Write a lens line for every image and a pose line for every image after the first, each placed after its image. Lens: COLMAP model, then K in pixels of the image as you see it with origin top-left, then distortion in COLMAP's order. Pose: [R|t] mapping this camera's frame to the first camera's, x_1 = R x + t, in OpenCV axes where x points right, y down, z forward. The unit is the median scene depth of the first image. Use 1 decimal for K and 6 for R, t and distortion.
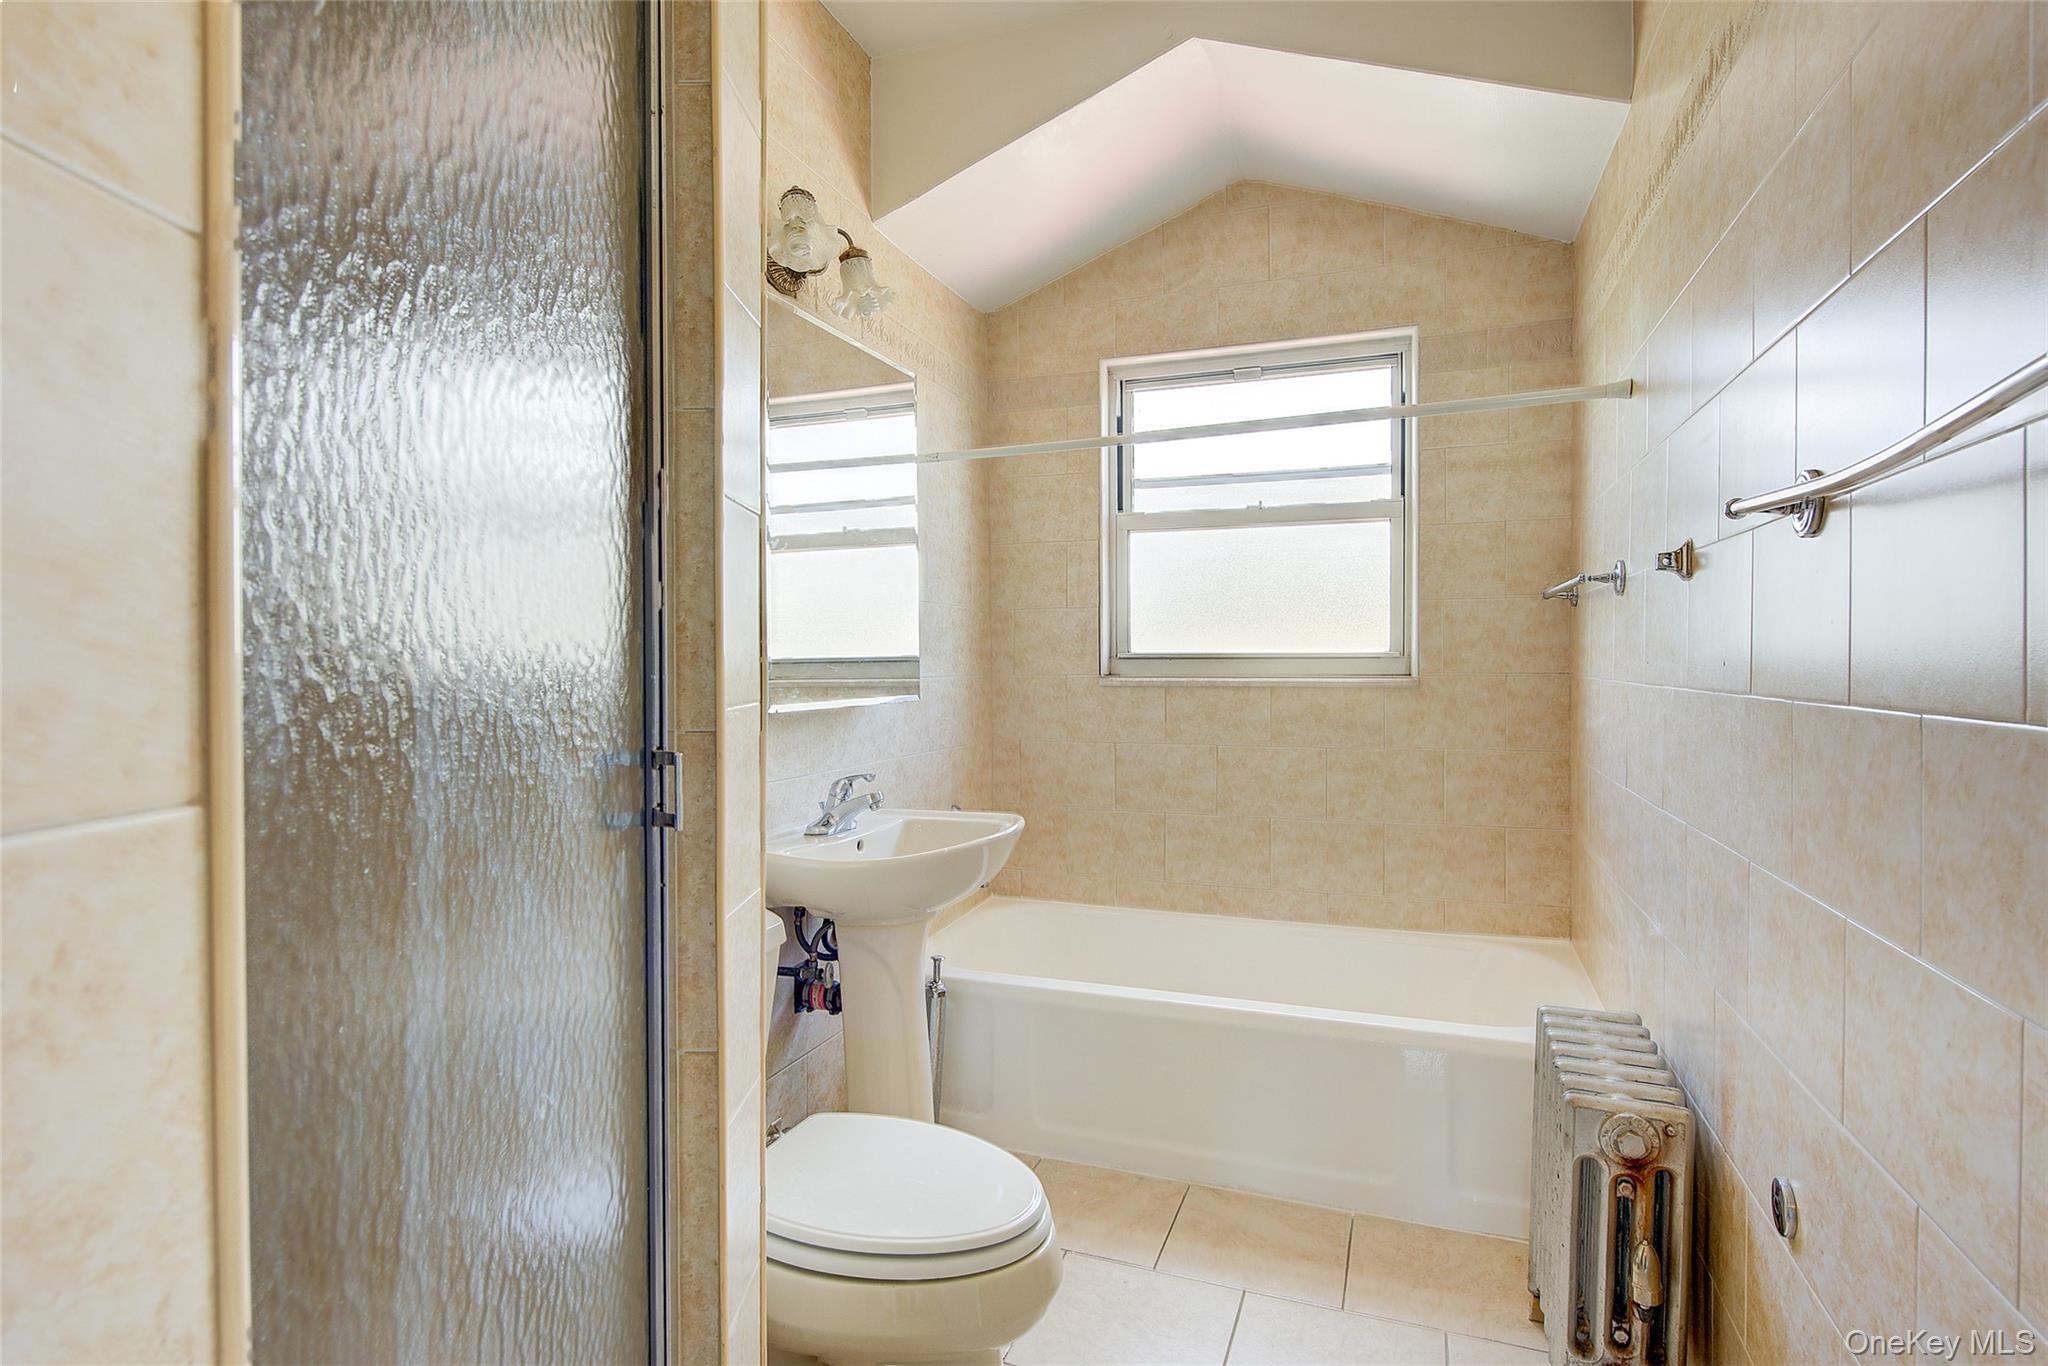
lens RADIAL K [[1088.2, 0, 1020.7], [0, 1088.2, 675.2], [0, 0, 1]] dist [-0.005548, 0.000381]
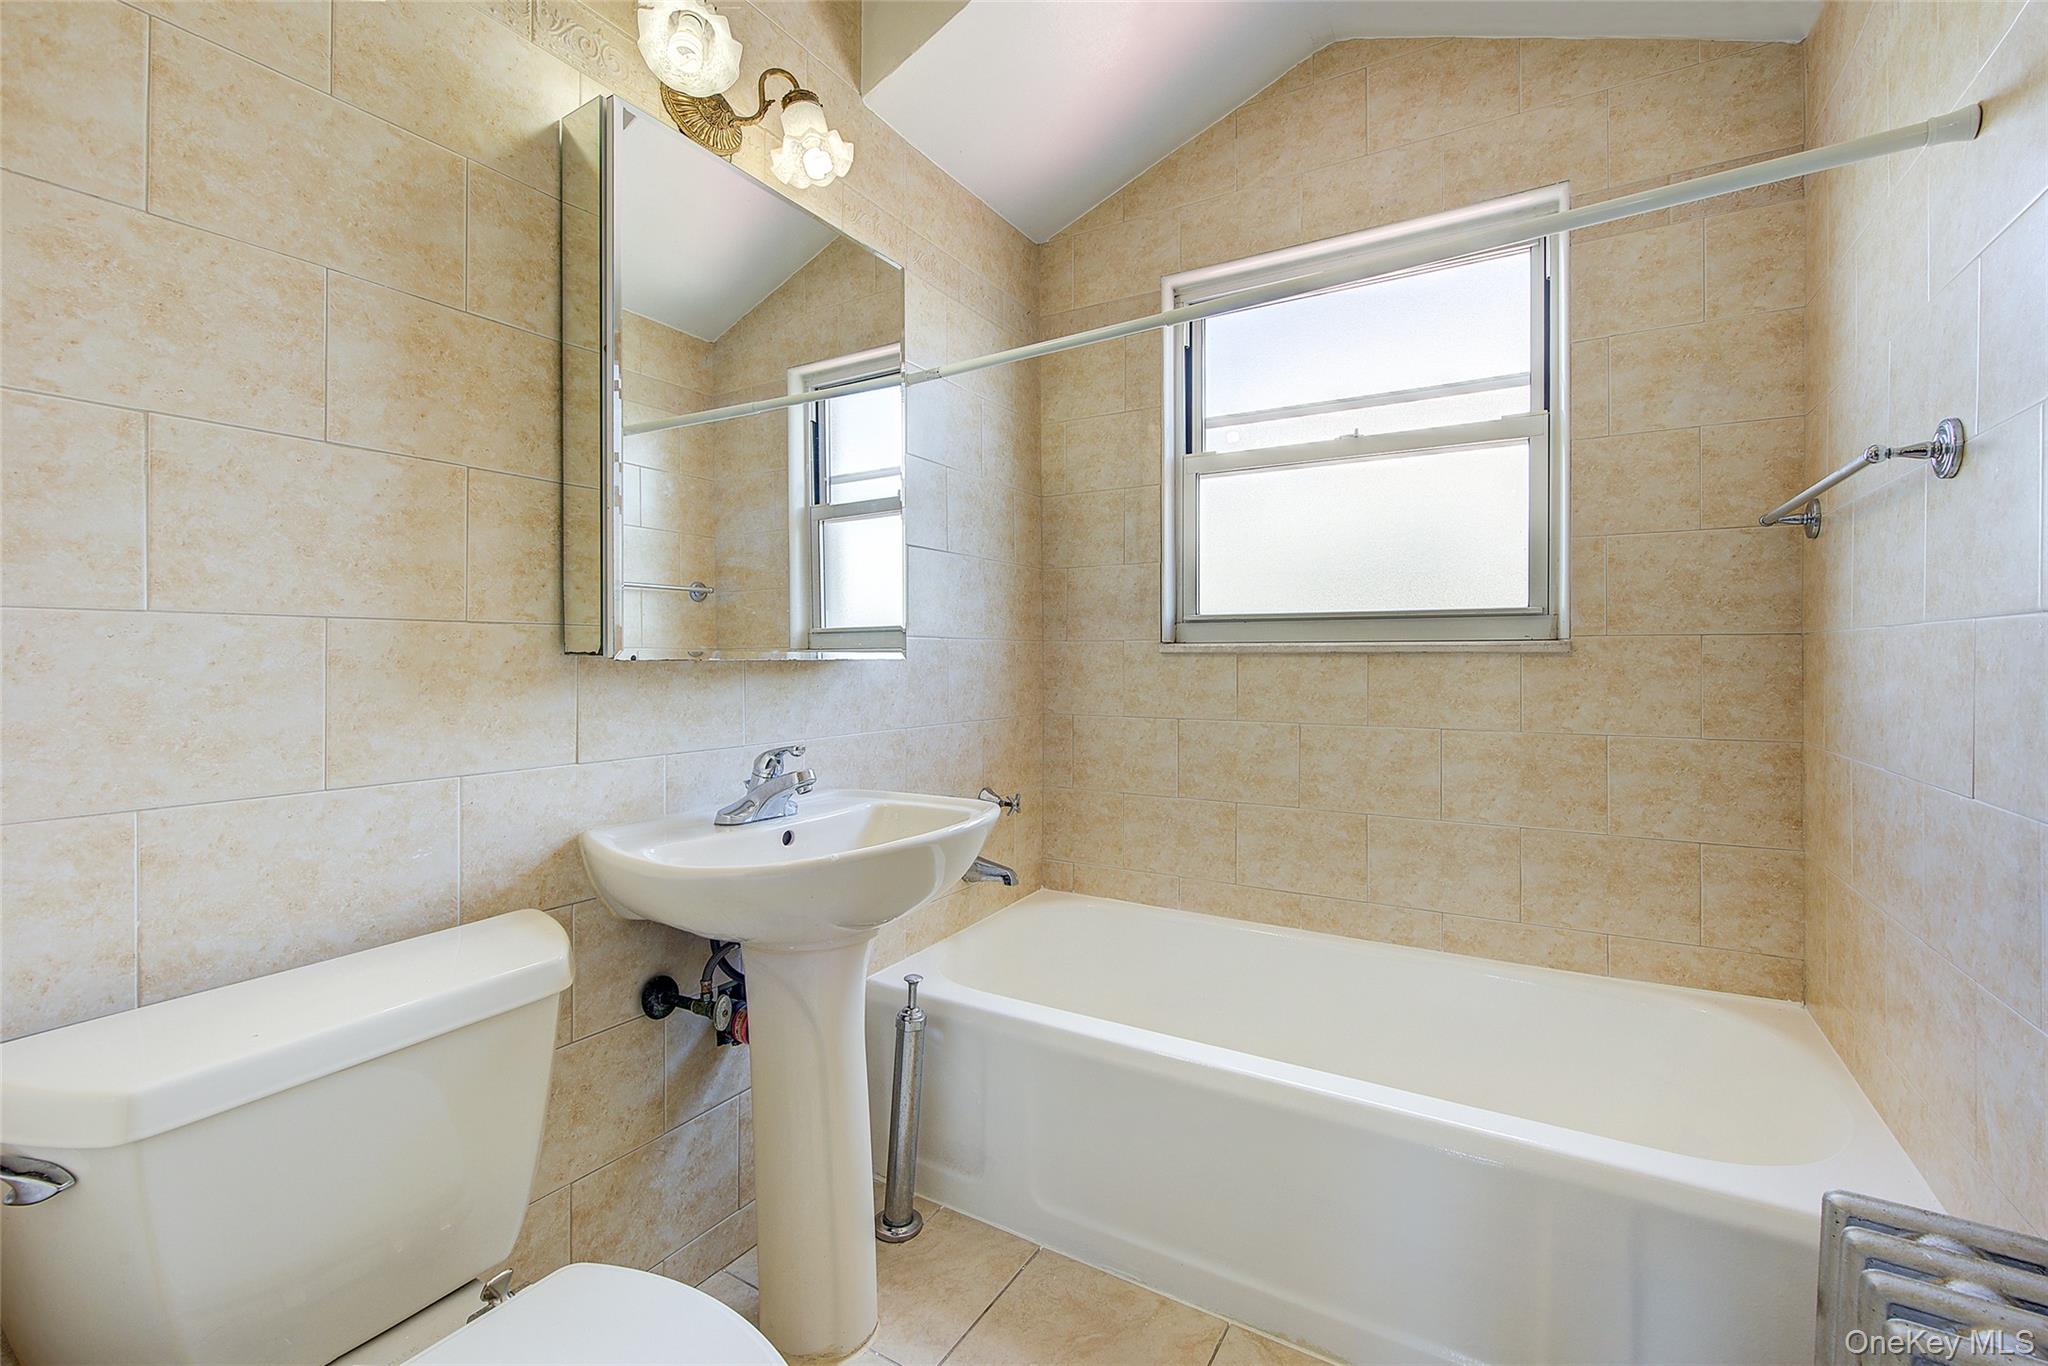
lens RADIAL K [[886.7, 0, 1013.5], [0, 886.7, 656.6], [0, 0, 1]] dist [0.000977, -0.000872]
pose [[0.980697, 0.004752, -0.195475, 0.102824], [-0.007985, 0.999844, -0.015754, 0.026271], [0.195370, 0.017010, 0.980582, 0.307229]]
